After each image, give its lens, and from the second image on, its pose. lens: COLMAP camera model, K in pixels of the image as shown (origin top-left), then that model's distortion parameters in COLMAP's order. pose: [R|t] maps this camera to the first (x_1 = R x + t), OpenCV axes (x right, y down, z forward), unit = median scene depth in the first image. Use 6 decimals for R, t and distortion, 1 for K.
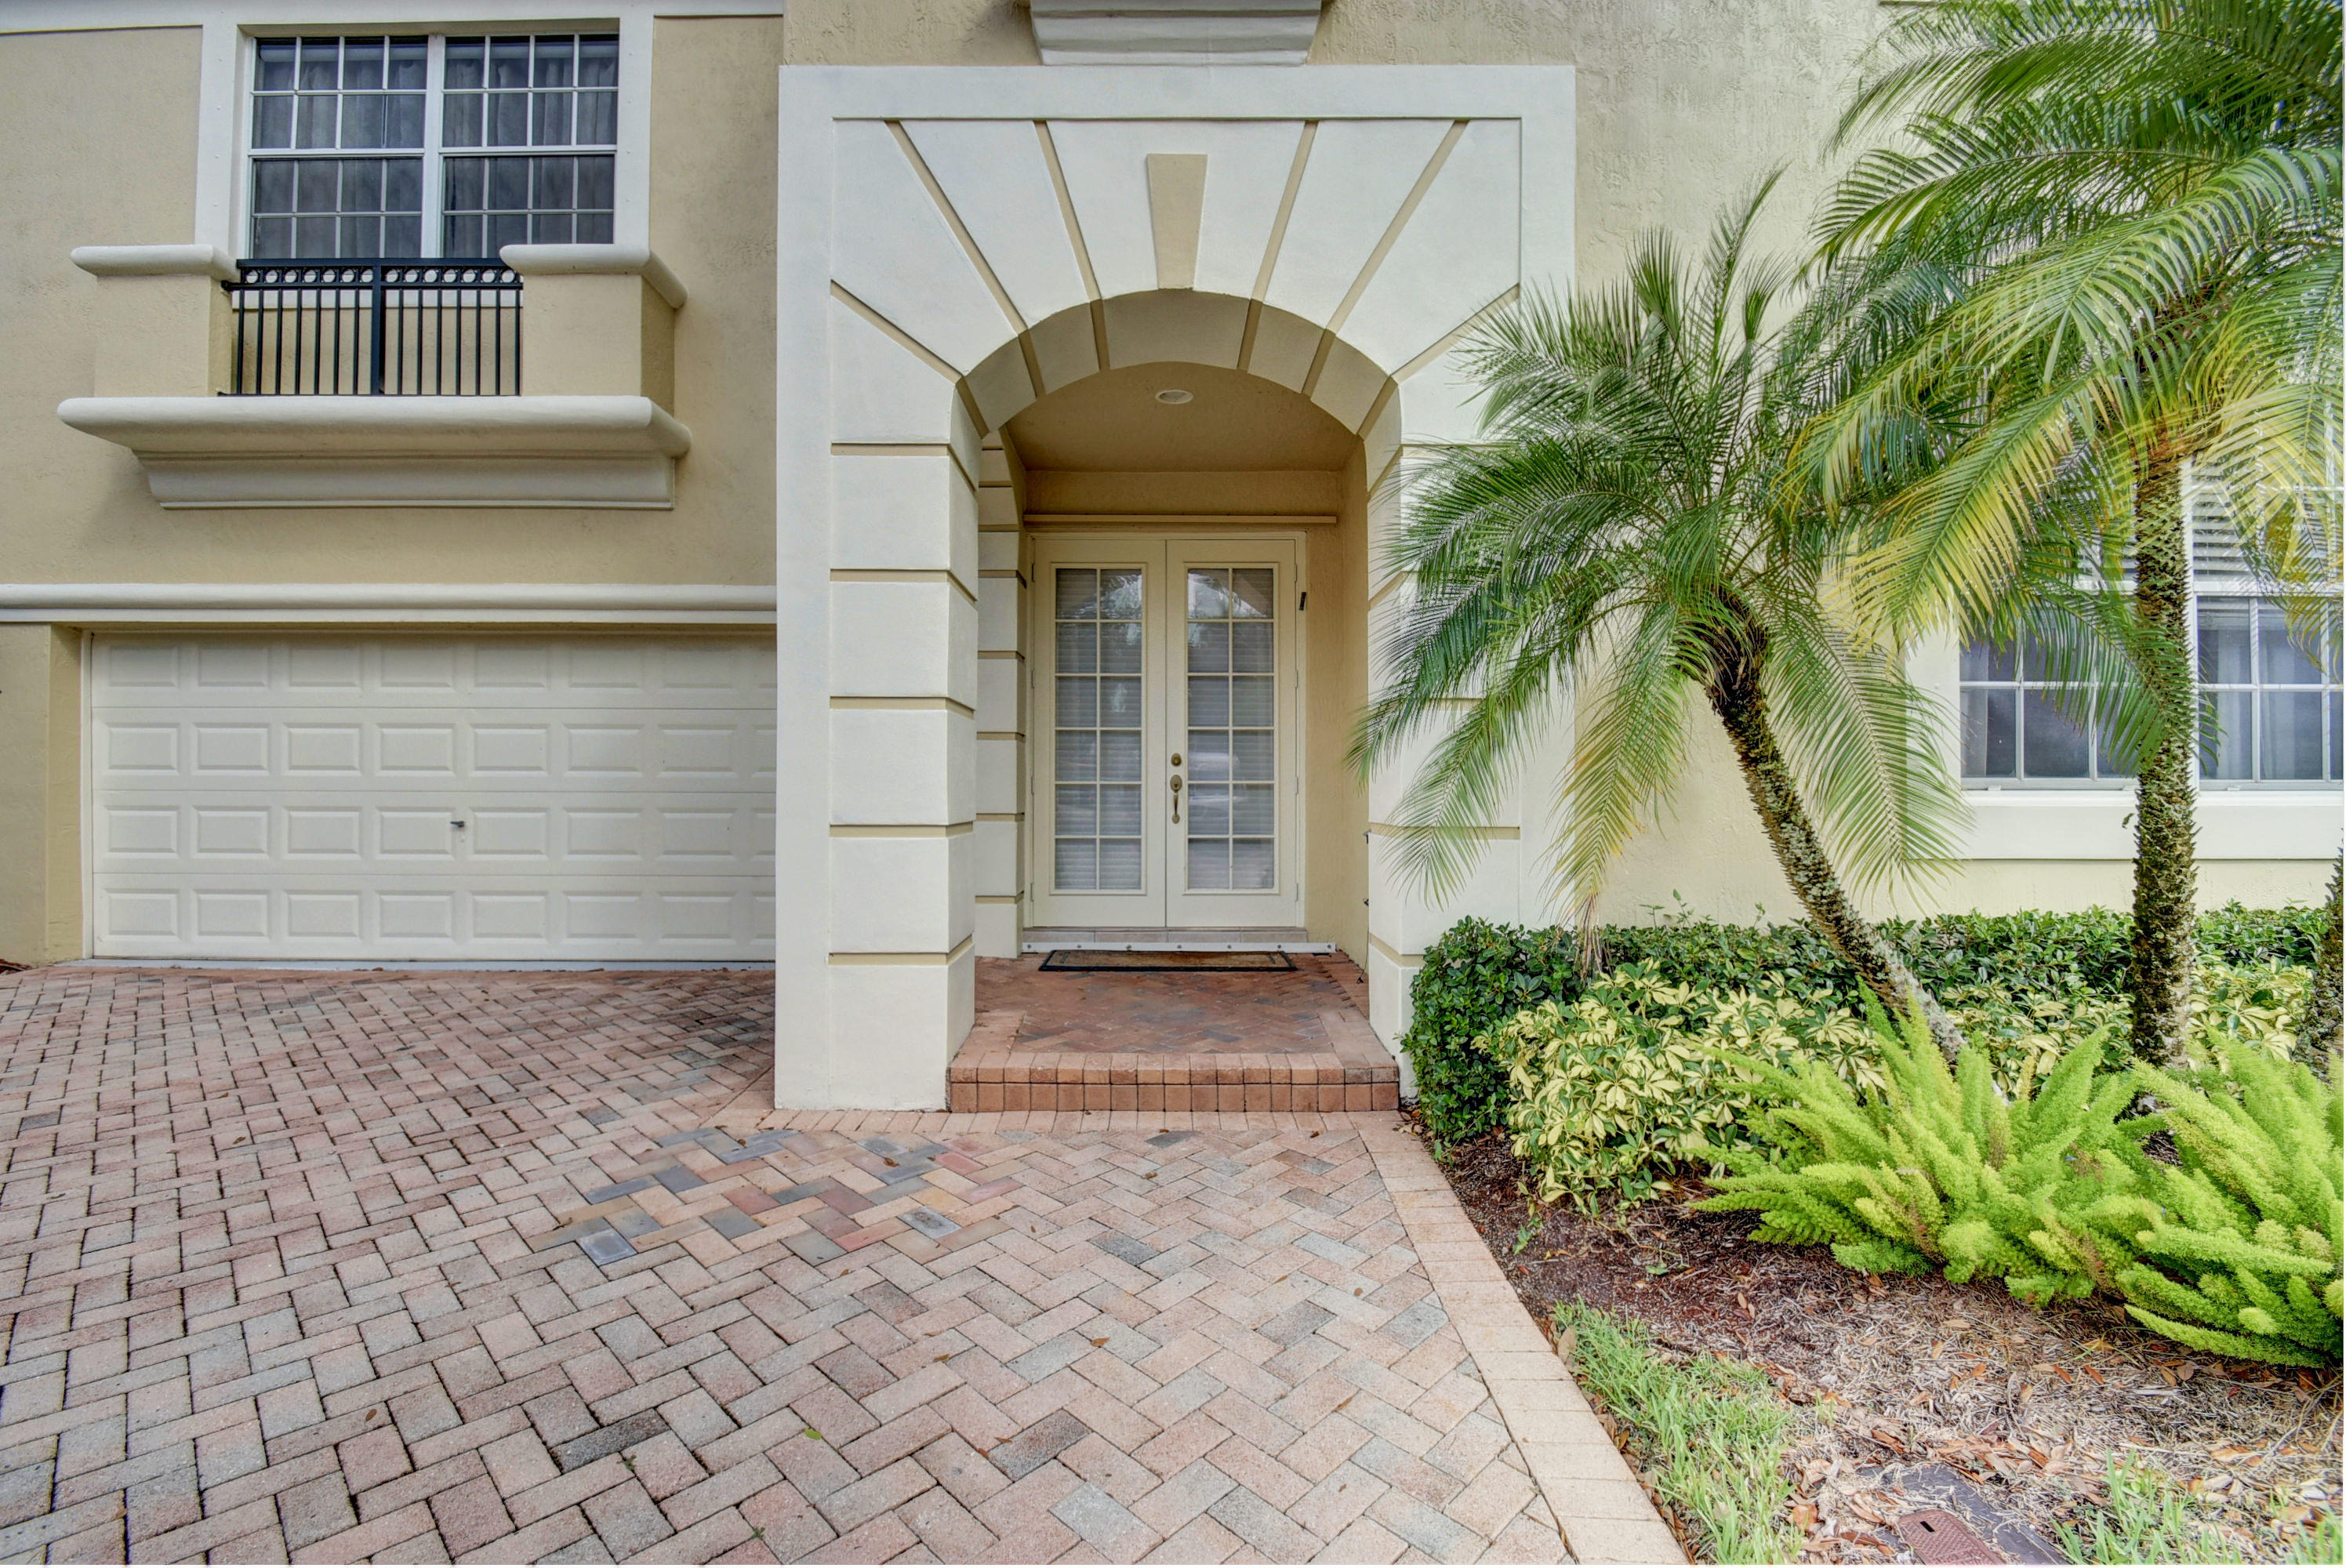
lens RADIAL K [[1029.3, 0, 1177.5], [0, 1029.3, 780.1], [0, 0, 1]] dist [0.005246, -0.011179]
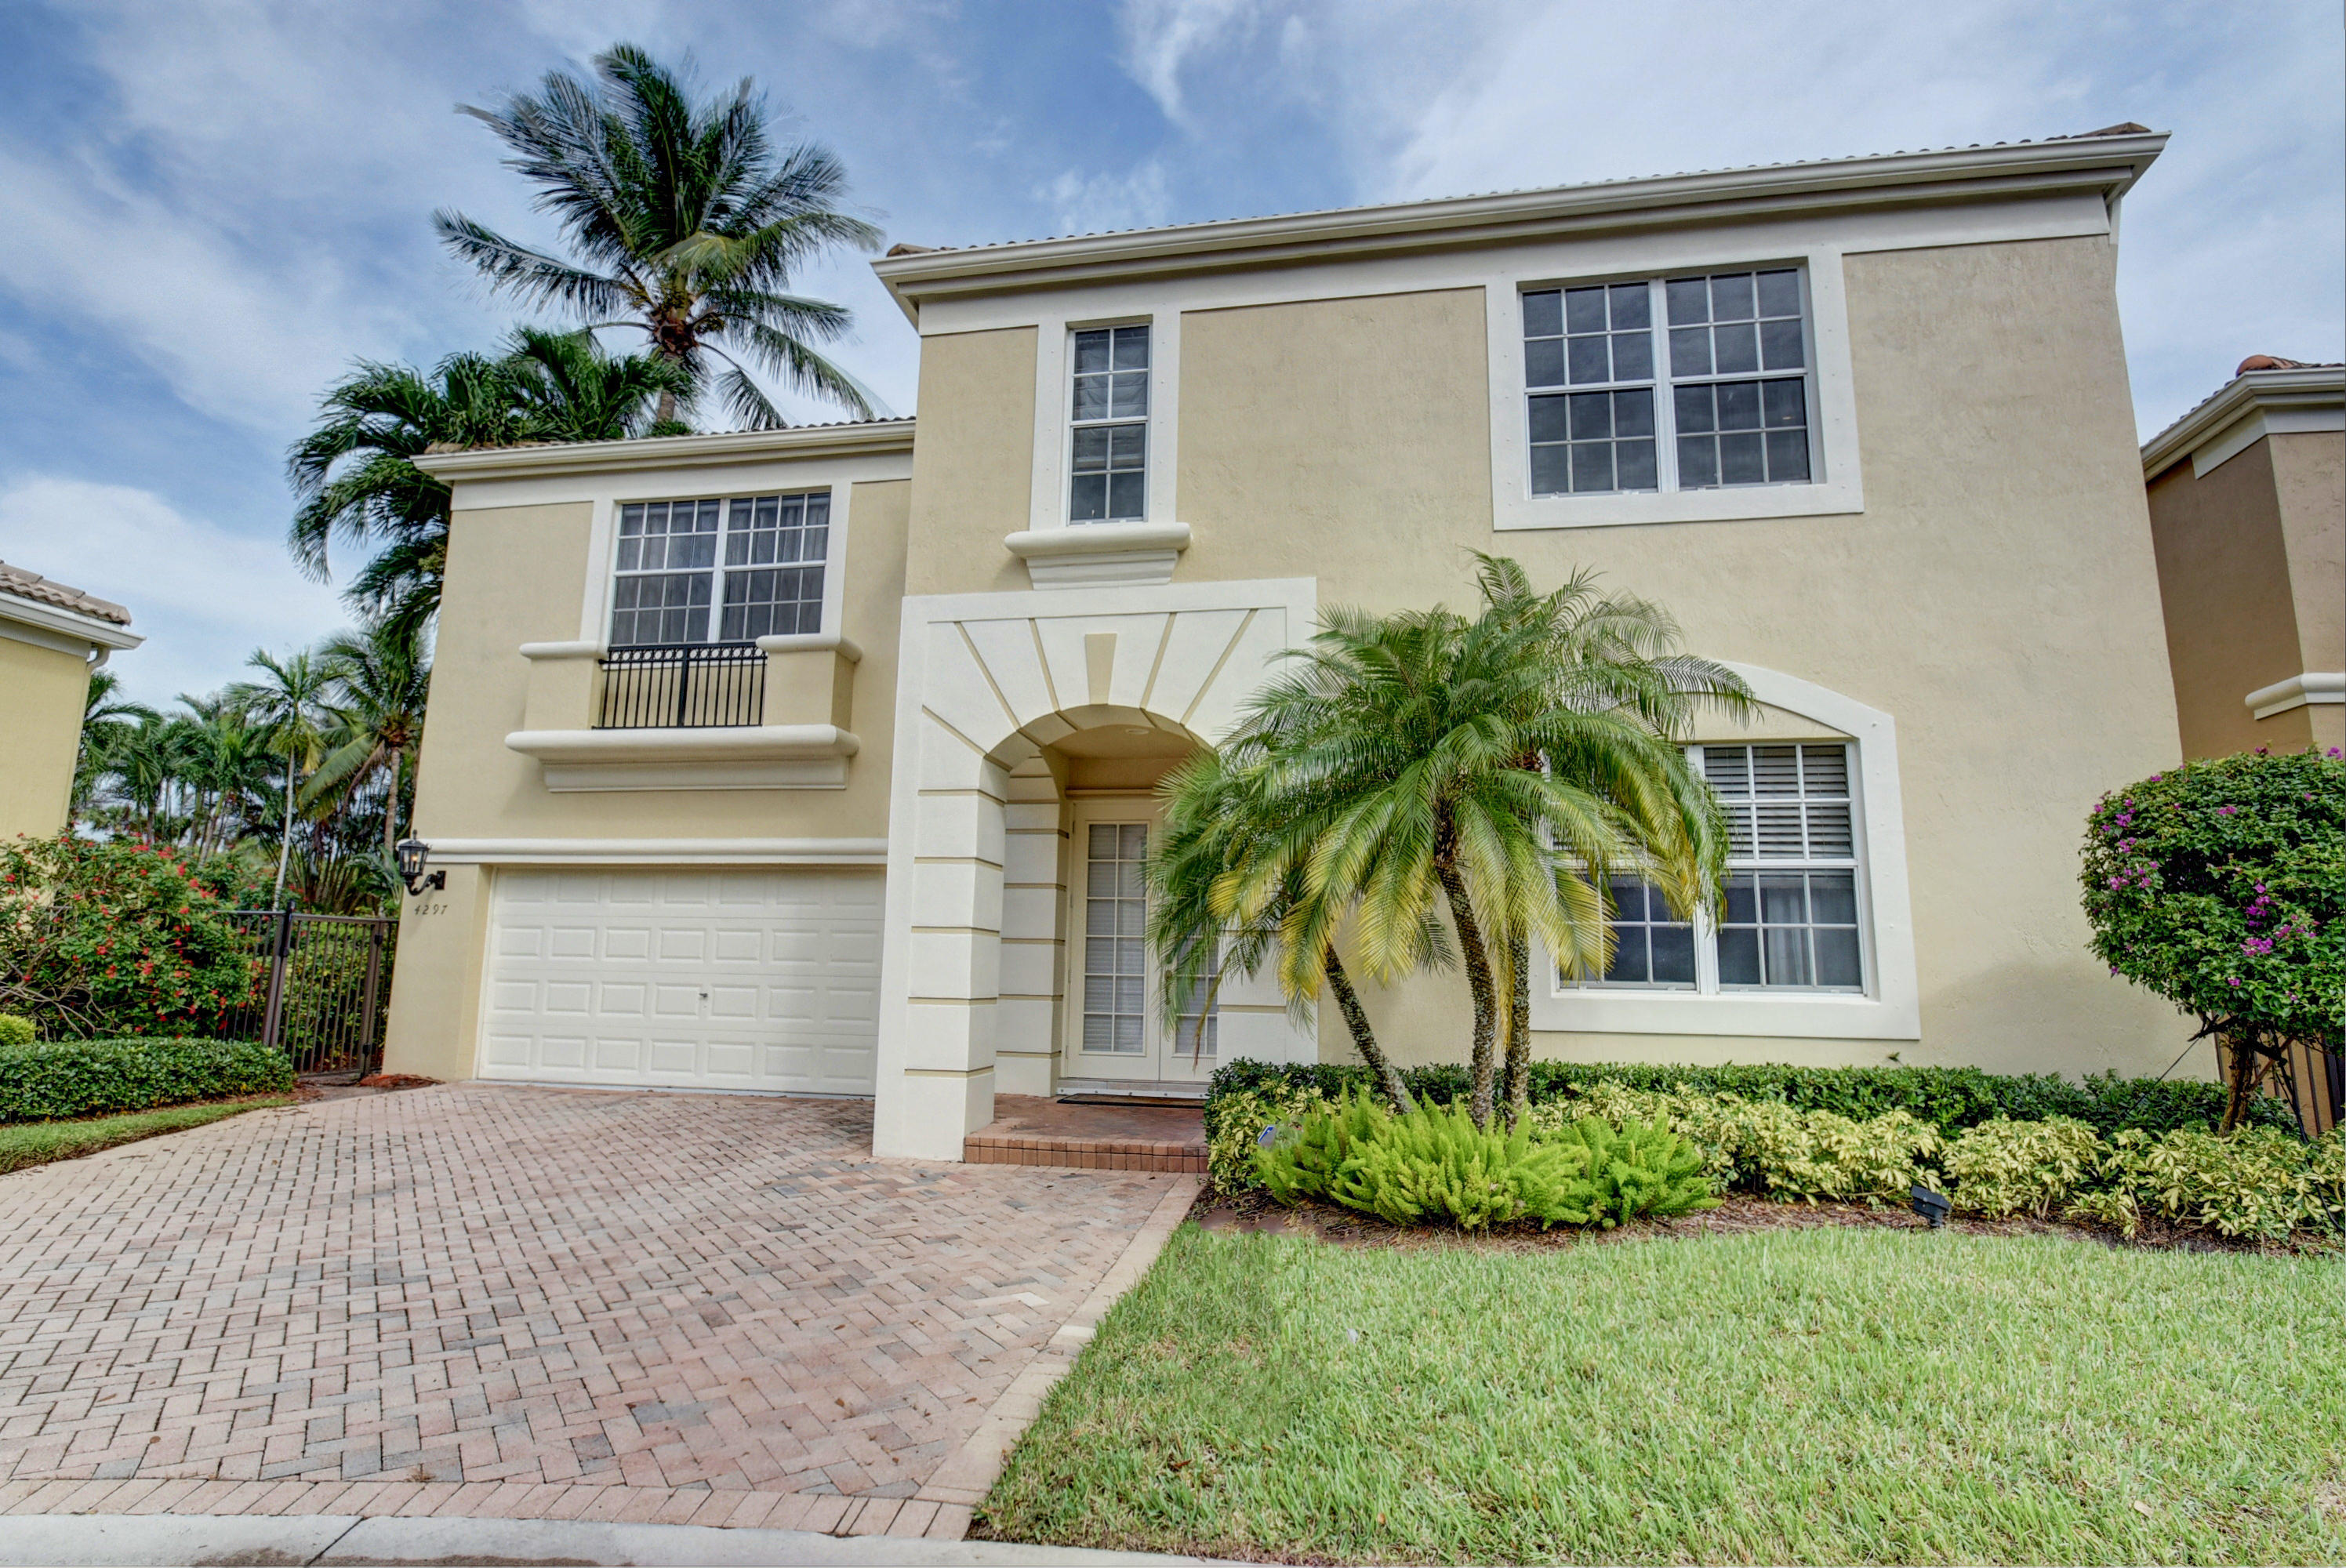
lens RADIAL K [[1162.5, 0, 1172.7], [0, 1162.5, 785.6], [0, 0, 1]] dist [-0.015420, 0.000031]
pose [[0.981942, -0.016157, -0.188489, 0.329303], [-0.013096, 0.988151, -0.152926, -0.011776], [0.188726, 0.152633, 0.970096, -0.616037]]
